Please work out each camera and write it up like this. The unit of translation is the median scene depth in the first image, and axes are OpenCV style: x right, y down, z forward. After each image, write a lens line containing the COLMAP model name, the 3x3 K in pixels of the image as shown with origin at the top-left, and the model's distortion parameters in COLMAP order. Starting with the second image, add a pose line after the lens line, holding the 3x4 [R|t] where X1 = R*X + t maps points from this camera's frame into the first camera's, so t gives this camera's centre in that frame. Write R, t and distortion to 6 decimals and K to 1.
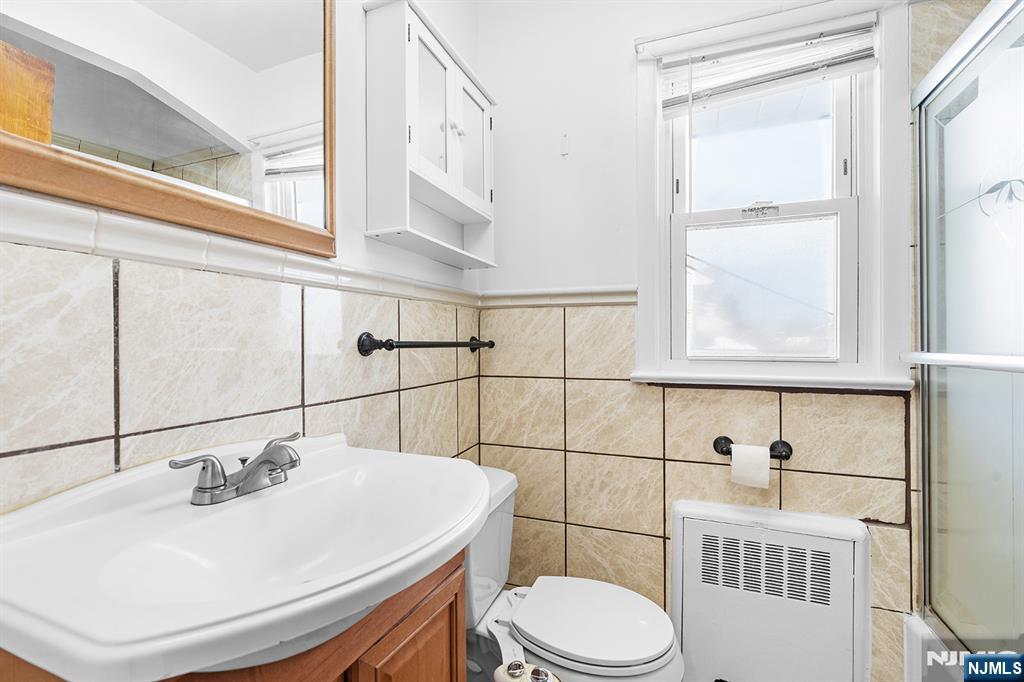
lens RADIAL K [[467.7, 0, 509.6], [0, 467.7, 343.9], [0, 0, 1]] dist [-0.002599, 0.002158]
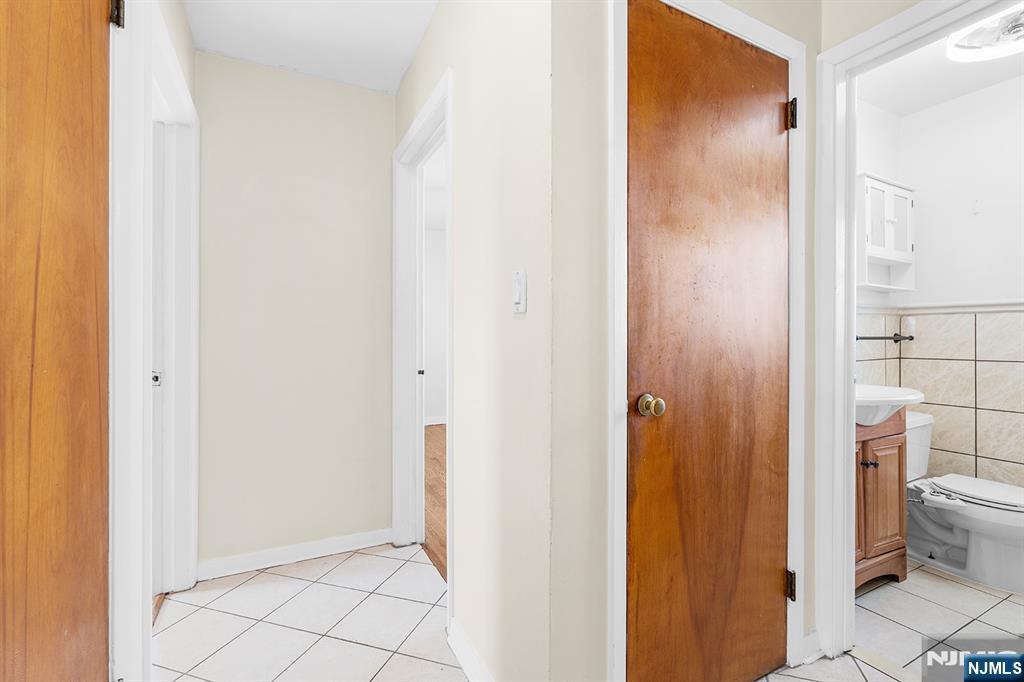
lens RADIAL K [[467.7, 0, 507.6], [0, 467.7, 340.6], [0, 0, 1]] dist [-0.002599, 0.002158]
pose [[0.762568, 0.003130, -0.646901, -0.059489], [0.000028, 0.999988, 0.004873, 0.001700], [0.646909, -0.003734, 0.762558, -1.149601]]
